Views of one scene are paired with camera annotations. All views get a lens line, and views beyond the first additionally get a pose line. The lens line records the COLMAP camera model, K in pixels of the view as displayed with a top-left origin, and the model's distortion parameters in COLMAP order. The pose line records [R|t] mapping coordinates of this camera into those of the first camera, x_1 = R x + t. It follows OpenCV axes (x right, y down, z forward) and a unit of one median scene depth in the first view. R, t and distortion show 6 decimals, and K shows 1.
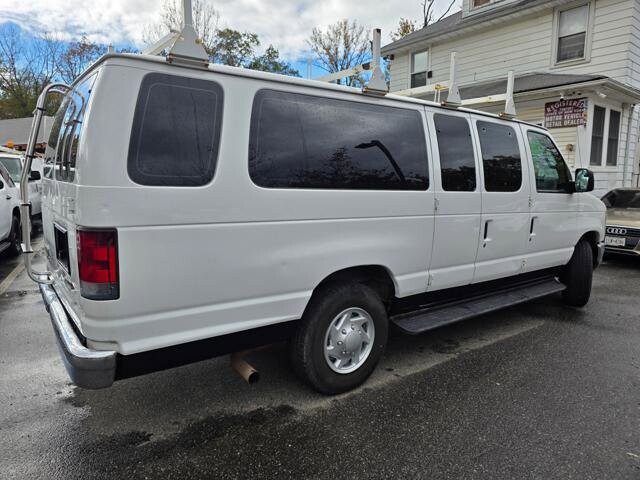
lens RADIAL K [[442.2, 0, 320.0], [0, 442.2, 240.0], [0, 0, 1]] dist [0.023704, -0.006196]
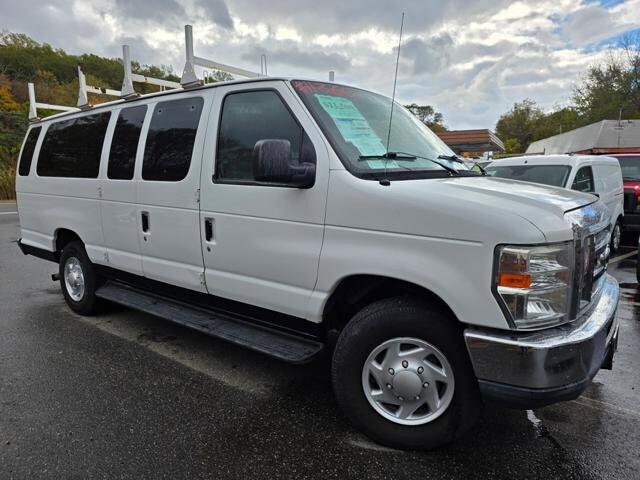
lens RADIAL K [[426.0, 0, 318.9], [0, 426.0, 252.5], [0, 0, 1]] dist [0.035879, -0.023829]
pose [[0.252106, 0.130990, -0.958793, 1.289605], [-0.145295, 0.984688, 0.096324, -0.096139], [0.956730, 0.115024, 0.267278, 1.078688]]
